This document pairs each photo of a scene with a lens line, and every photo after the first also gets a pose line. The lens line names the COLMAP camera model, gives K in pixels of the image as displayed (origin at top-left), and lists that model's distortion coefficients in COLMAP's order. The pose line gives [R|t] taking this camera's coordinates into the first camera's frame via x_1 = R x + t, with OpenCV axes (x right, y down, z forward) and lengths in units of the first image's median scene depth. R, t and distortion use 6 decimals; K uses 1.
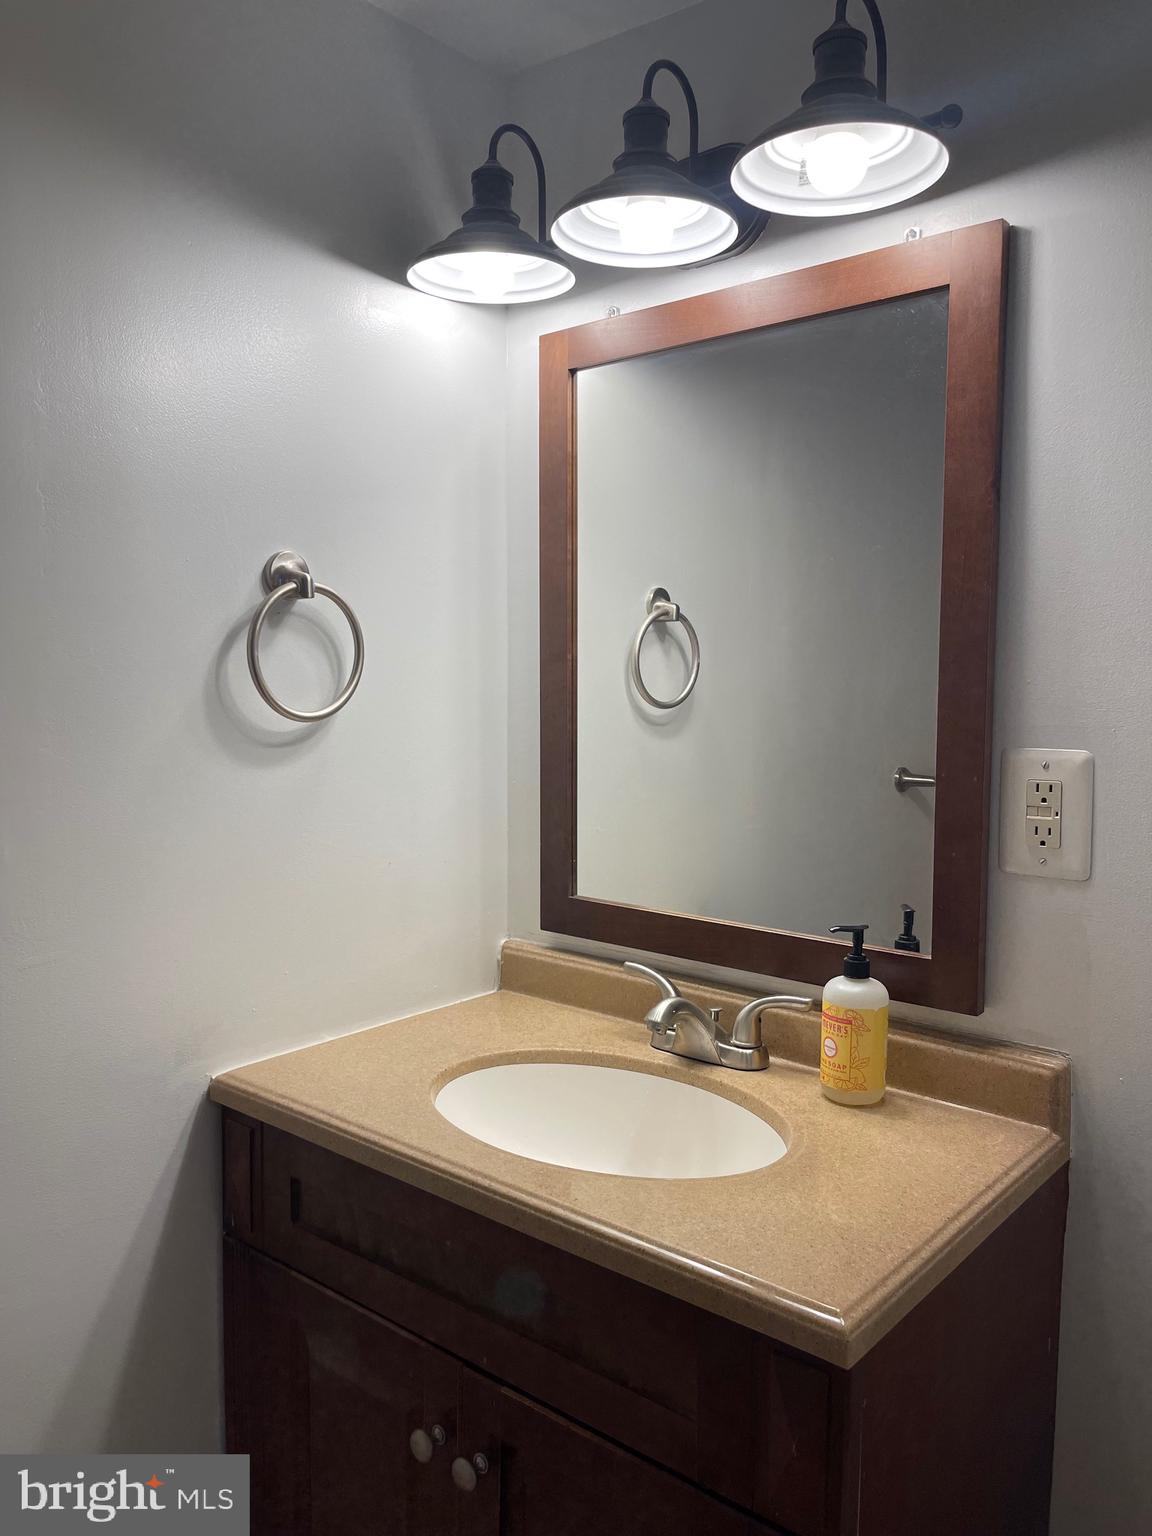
lens RADIAL K [[1158.3, 0, 582.2], [0, 1158.3, 757.9], [0, 0, 1]] dist [0.063815, -0.072736]
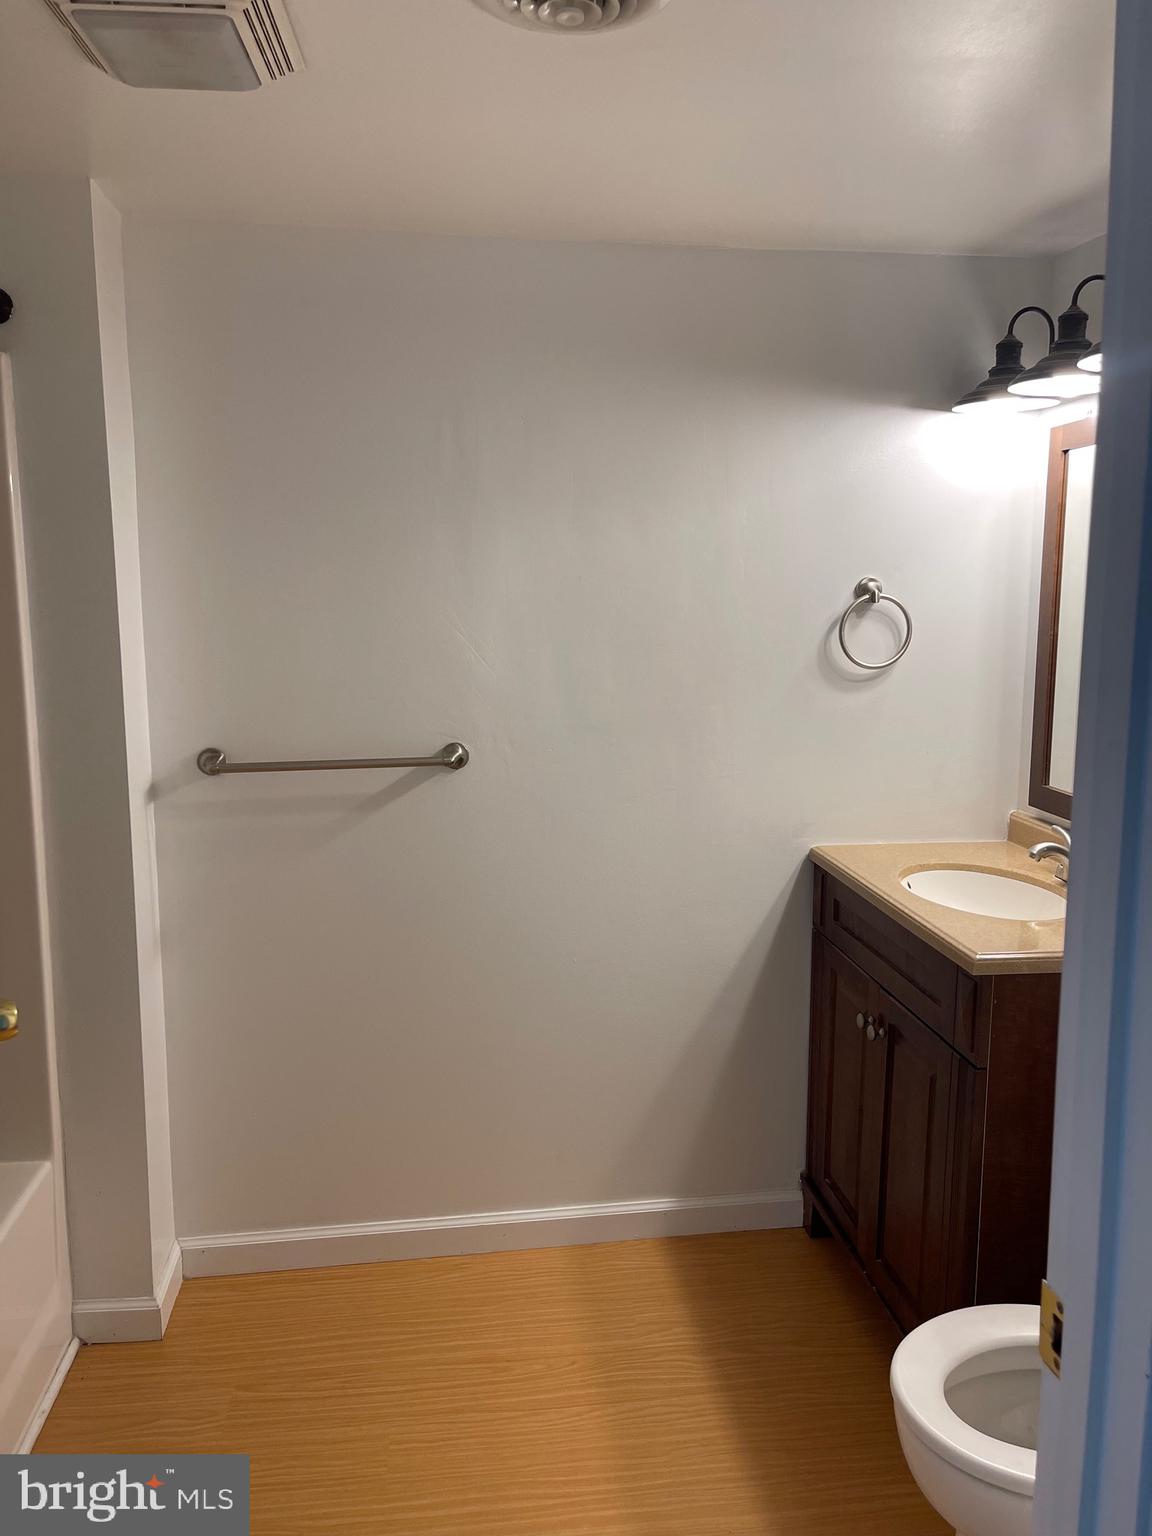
lens RADIAL K [[1158.3, 0, 576.2], [0, 1158.3, 767.1], [0, 0, 1]] dist [0.063815, -0.072736]
pose [[0.738499, 0.107748, -0.665589, 0.669037], [-0.051639, 0.993288, 0.103502, -0.043373], [0.672274, -0.042066, 0.739107, -0.696842]]
